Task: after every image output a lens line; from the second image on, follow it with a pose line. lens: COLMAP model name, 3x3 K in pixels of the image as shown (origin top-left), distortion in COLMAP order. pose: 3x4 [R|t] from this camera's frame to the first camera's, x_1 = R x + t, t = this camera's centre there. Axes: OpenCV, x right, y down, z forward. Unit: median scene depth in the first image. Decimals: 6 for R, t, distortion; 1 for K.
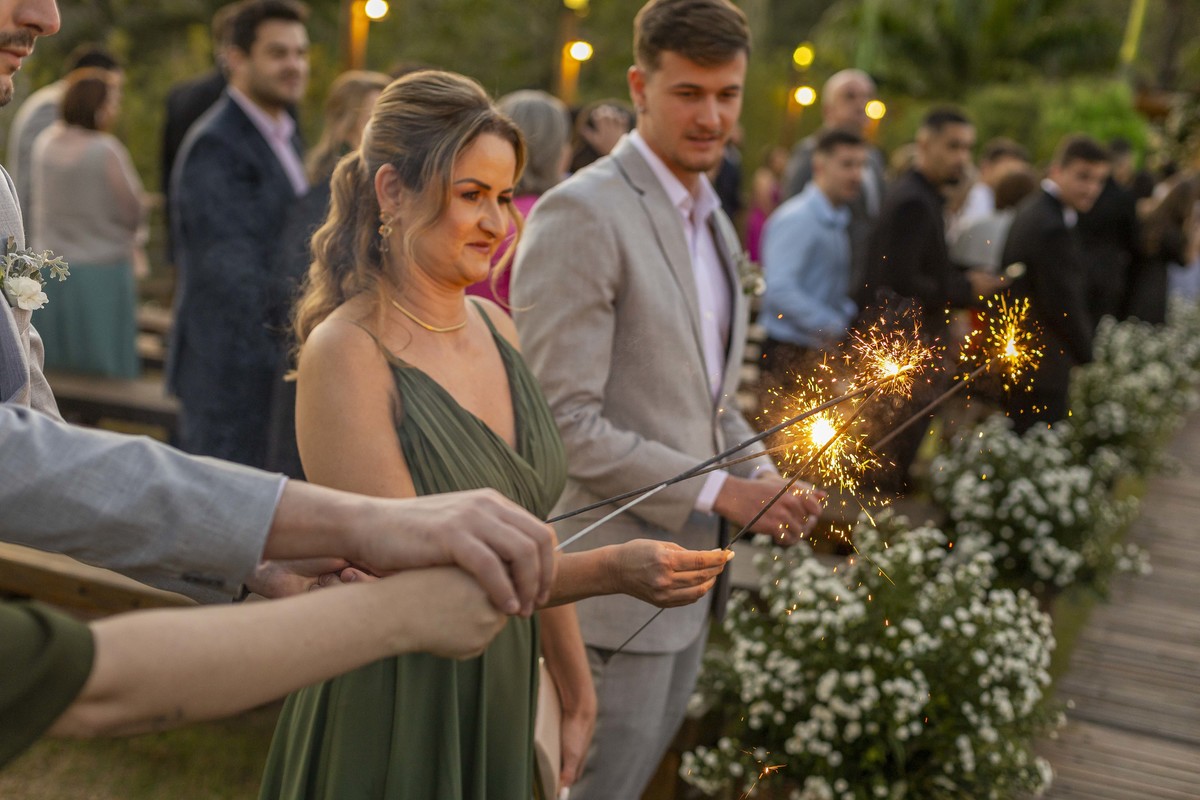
lens RADIAL K [[1796.3, 0, 600.0], [0, 1796.3, 400.7], [0, 0, 1]] dist [0.012981, 0.000000]
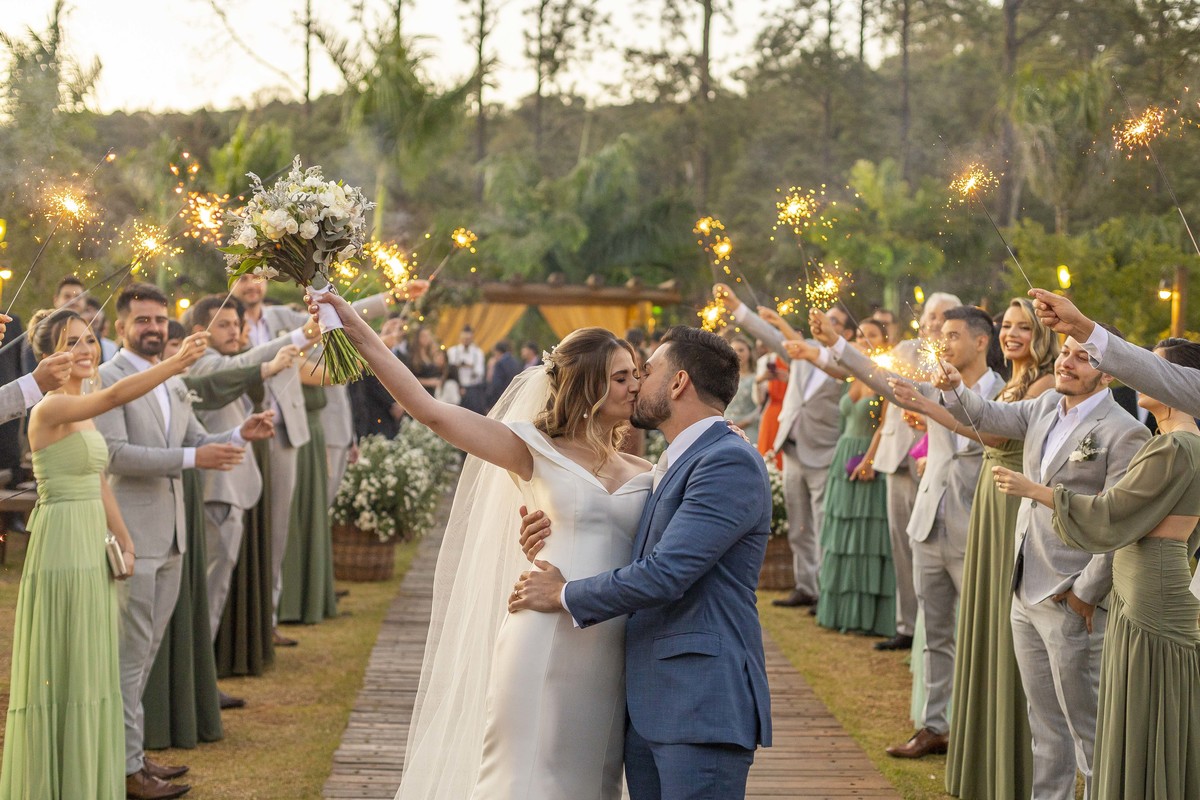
lens RADIAL K [[1796.3, 0, 602.8], [0, 1796.3, 400.1], [0, 0, 1]] dist [0.012981, 0.000000]
pose [[0.915130, -0.084750, 0.394151, -0.714664], [0.122763, 0.989806, -0.072199, 0.283068], [-0.384014, 0.114458, 0.916205, -2.067725]]
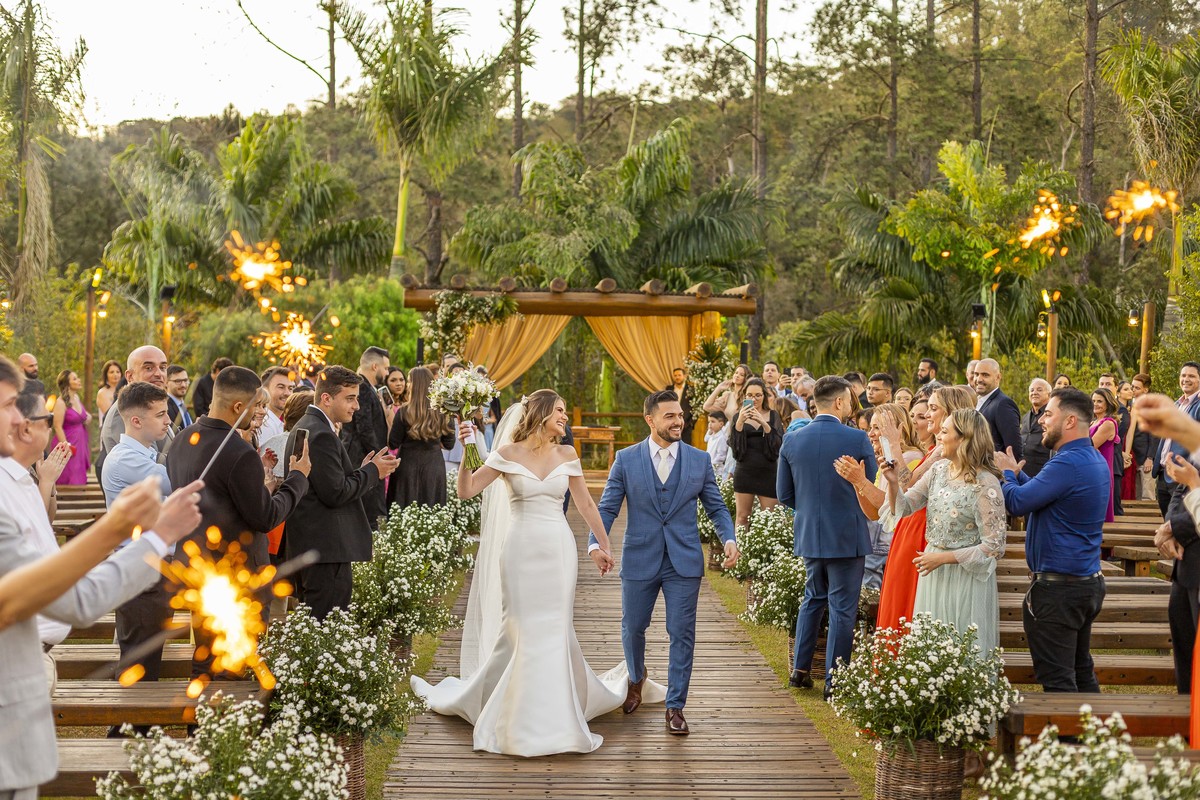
lens RADIAL K [[1796.3, 0, 603.3], [0, 1796.3, 401.9], [0, 0, 1]] dist [0.012981, 0.000000]
pose [[0.923563, -0.097769, 0.370774, -0.055530], [0.133947, 0.988293, -0.073045, -0.017006], [-0.359291, 0.117126, 0.925846, -0.400745]]
